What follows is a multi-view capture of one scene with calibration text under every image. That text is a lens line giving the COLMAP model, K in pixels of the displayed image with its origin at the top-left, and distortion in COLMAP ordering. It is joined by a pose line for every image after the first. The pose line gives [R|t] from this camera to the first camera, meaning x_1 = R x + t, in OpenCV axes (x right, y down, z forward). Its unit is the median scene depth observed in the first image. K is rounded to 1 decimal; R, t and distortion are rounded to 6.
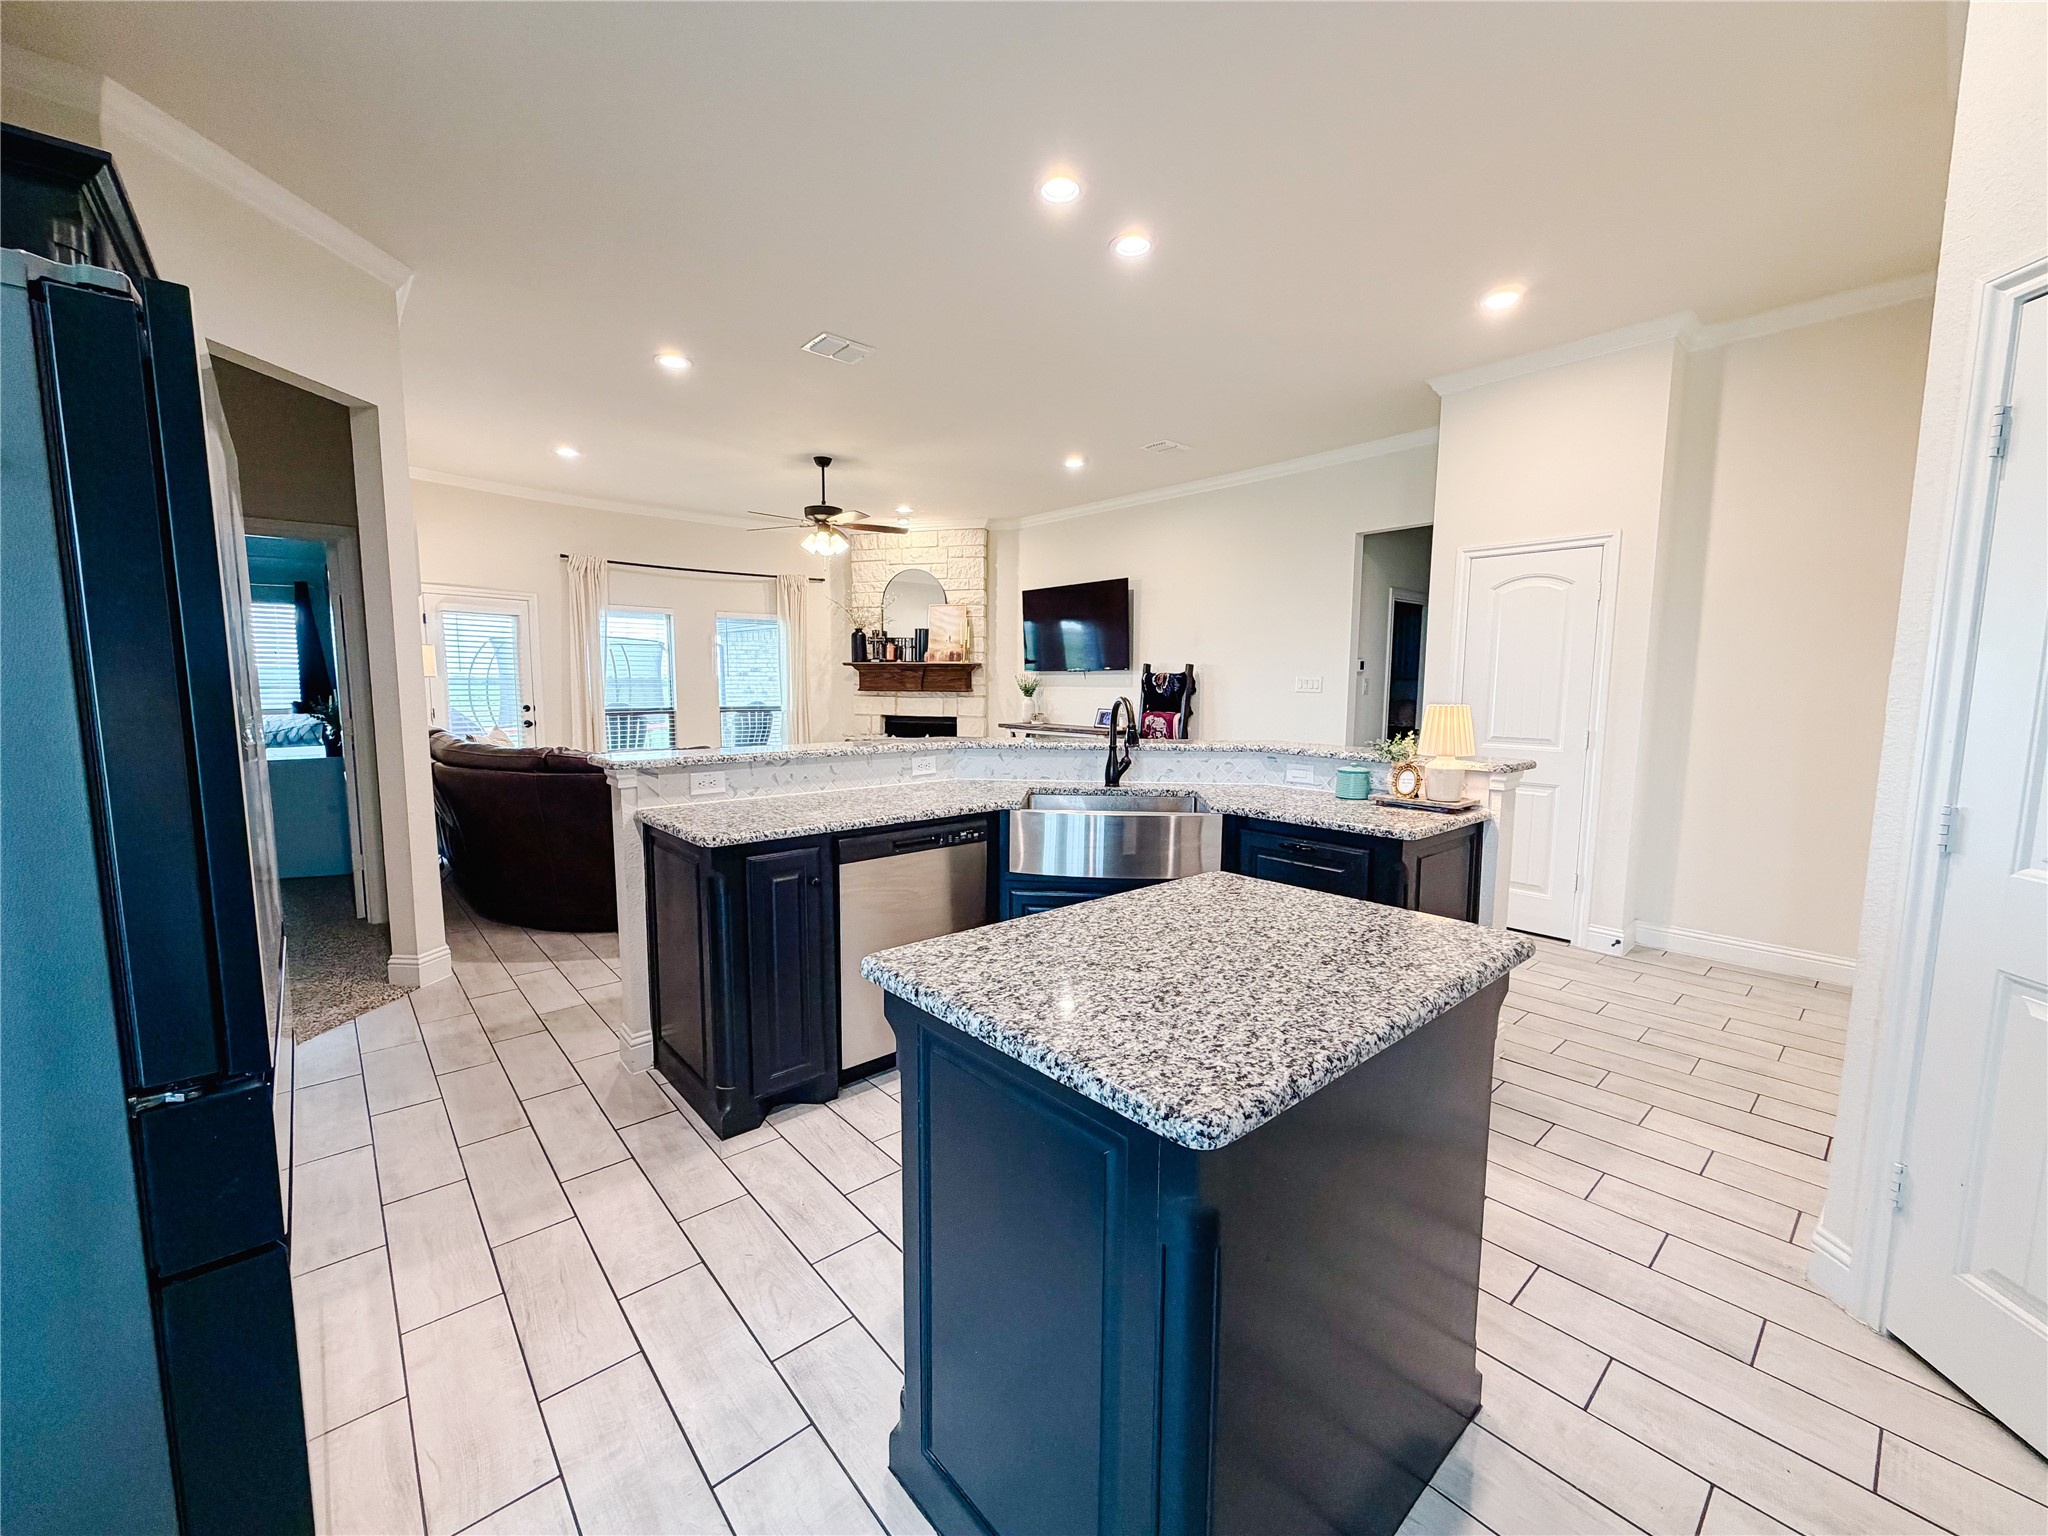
lens RADIAL K [[815.0, 0, 1019.9], [0, 815.0, 767.2], [0, 0, 1]] dist [0.000663, 0.000109]
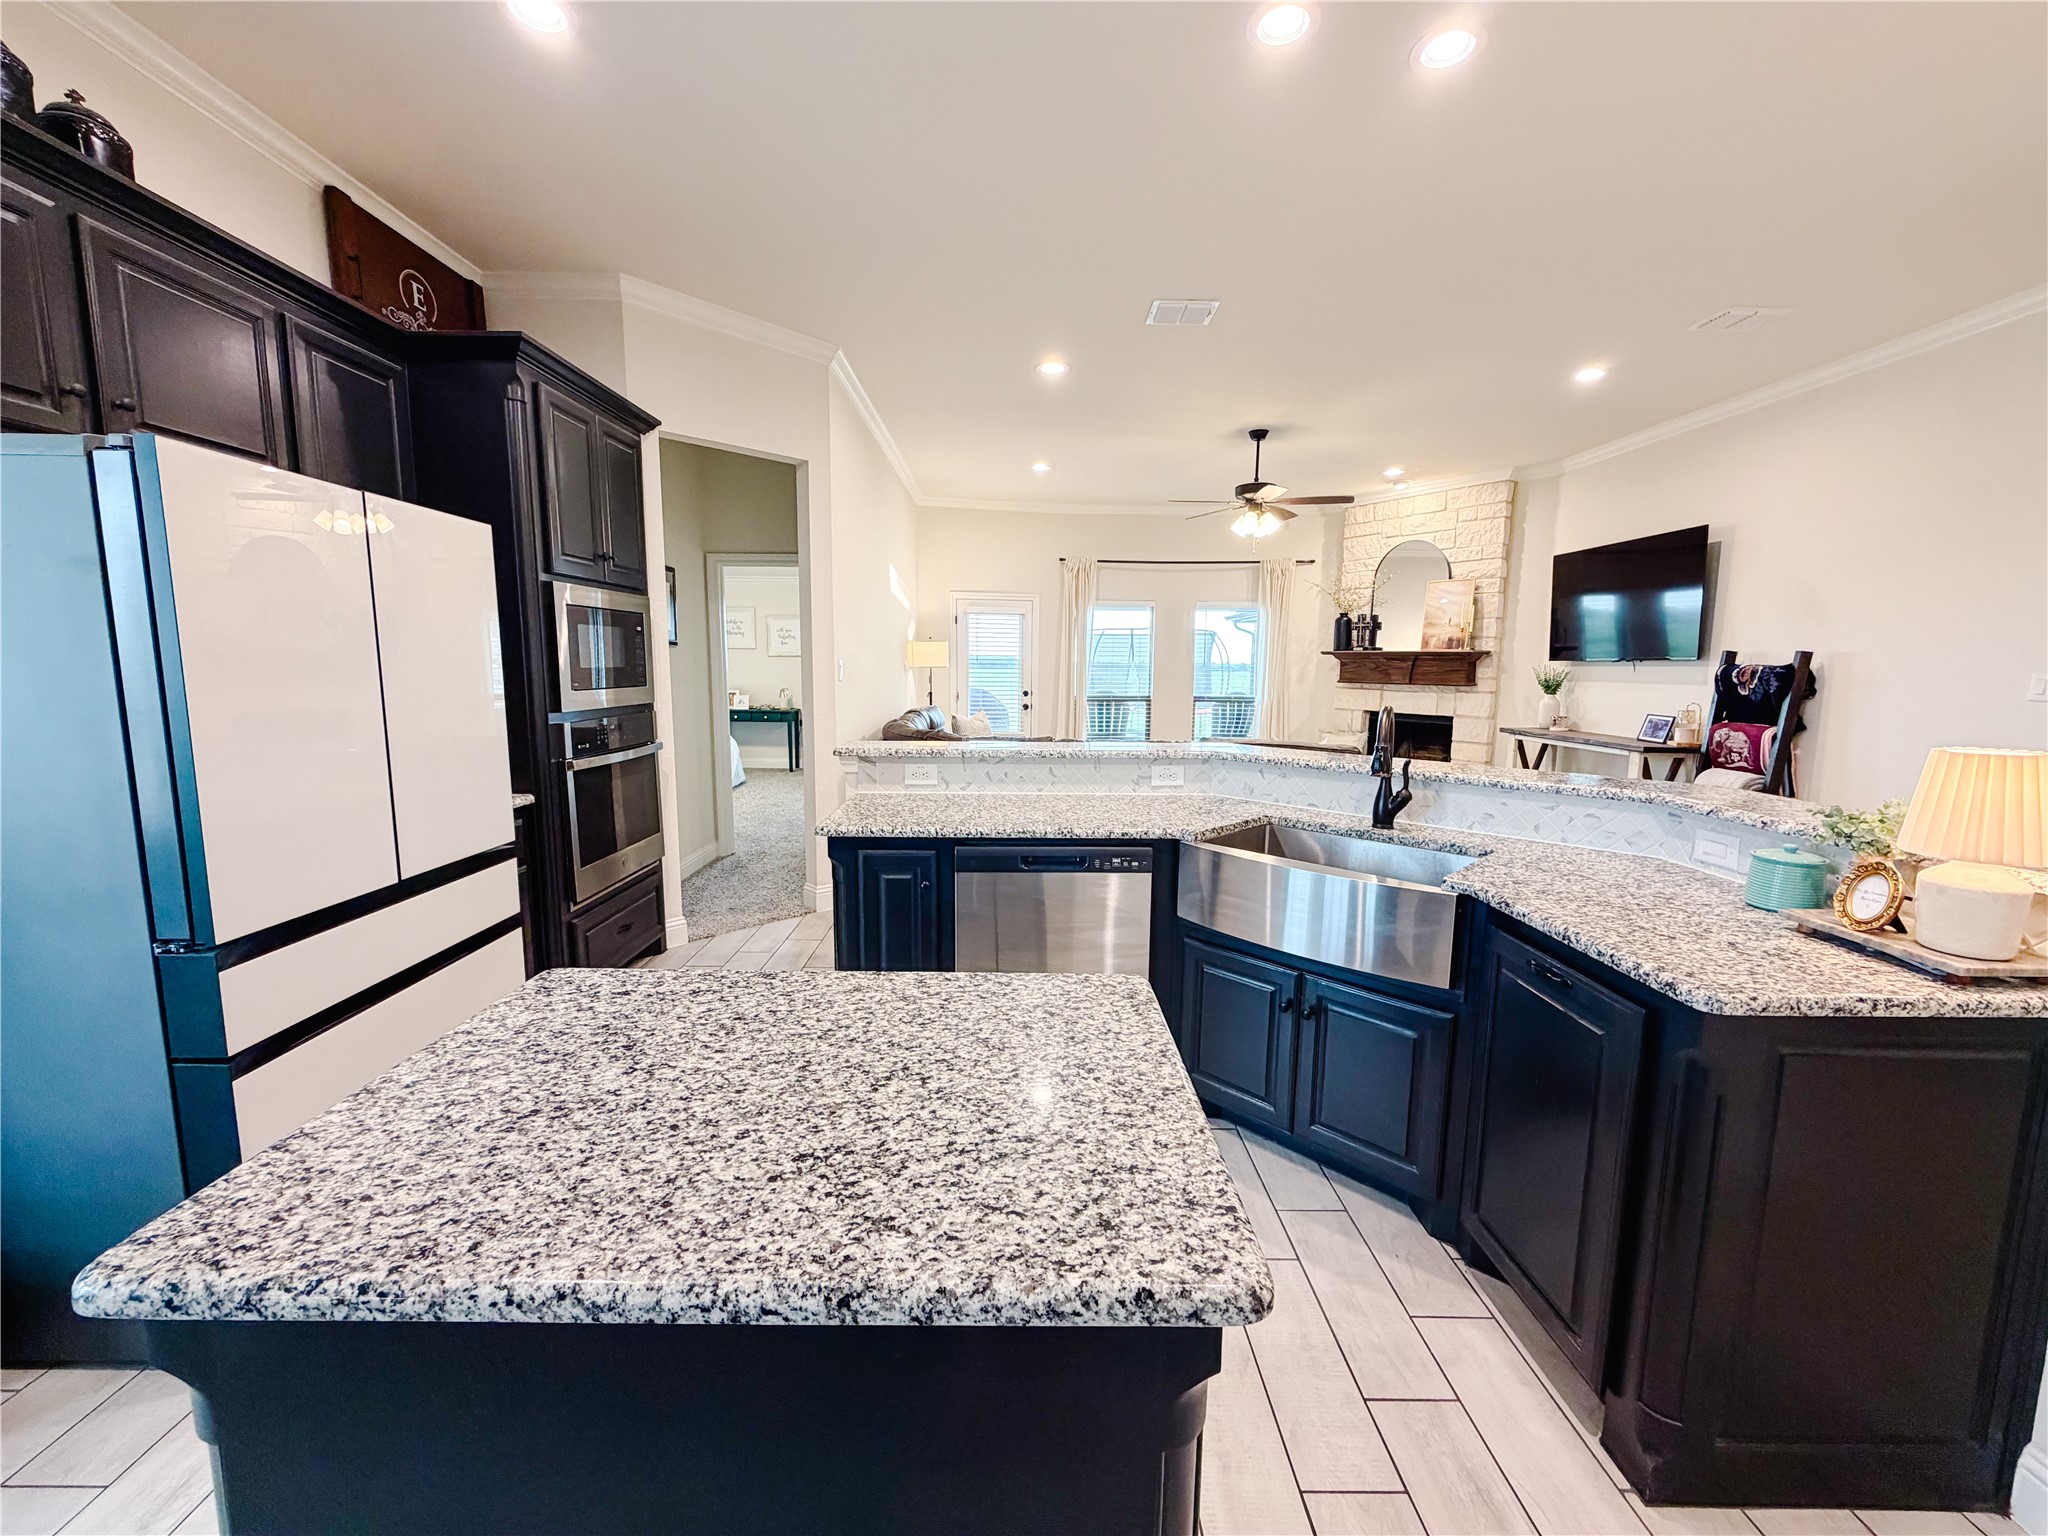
lens RADIAL K [[815.0, 0, 1019.9], [0, 815.0, 767.2], [0, 0, 1]] dist [0.000663, 0.000109]
pose [[0.757335, 0.084013, -0.647599, 0.162276], [-0.073021, 0.996365, 0.043864, -0.018656], [0.648931, 0.014069, 0.760717, 0.114063]]
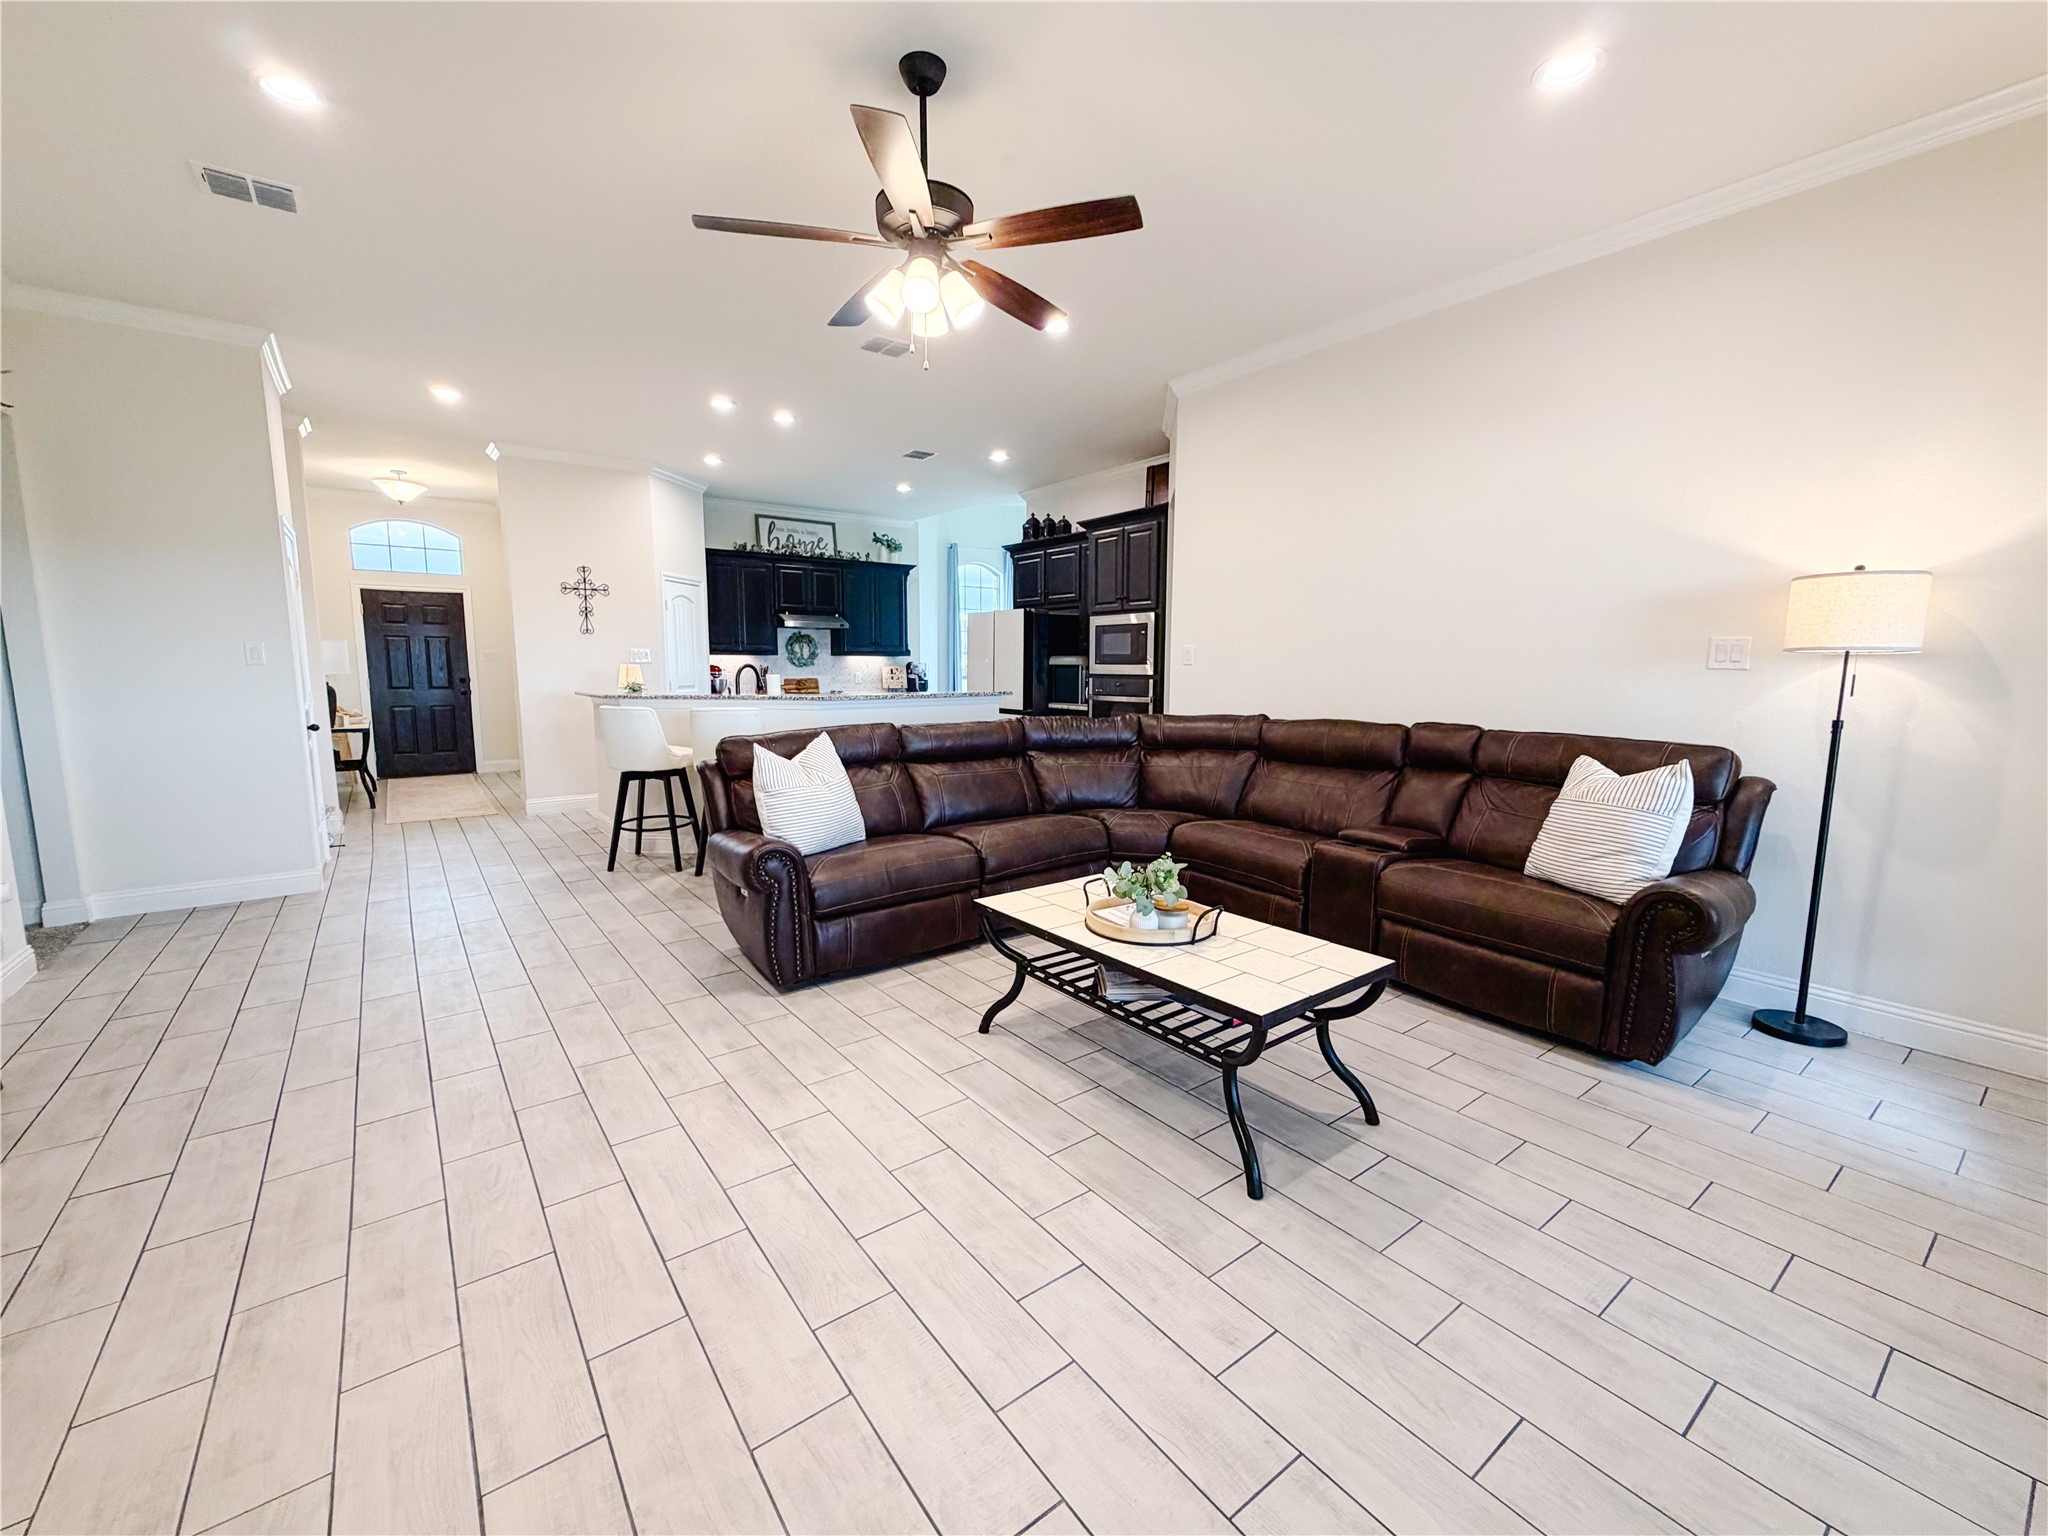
lens RADIAL K [[833.9, 0, 1024.0], [0, 833.9, 768.0], [0, 0, 1]] dist [0.000695, 0.000153]
pose [[-0.997907, -0.015580, 0.062754, -0.282336], [-0.000587, 0.972678, 0.232159, -0.133315], [-0.064657, 0.231636, -0.970651, 1.288990]]
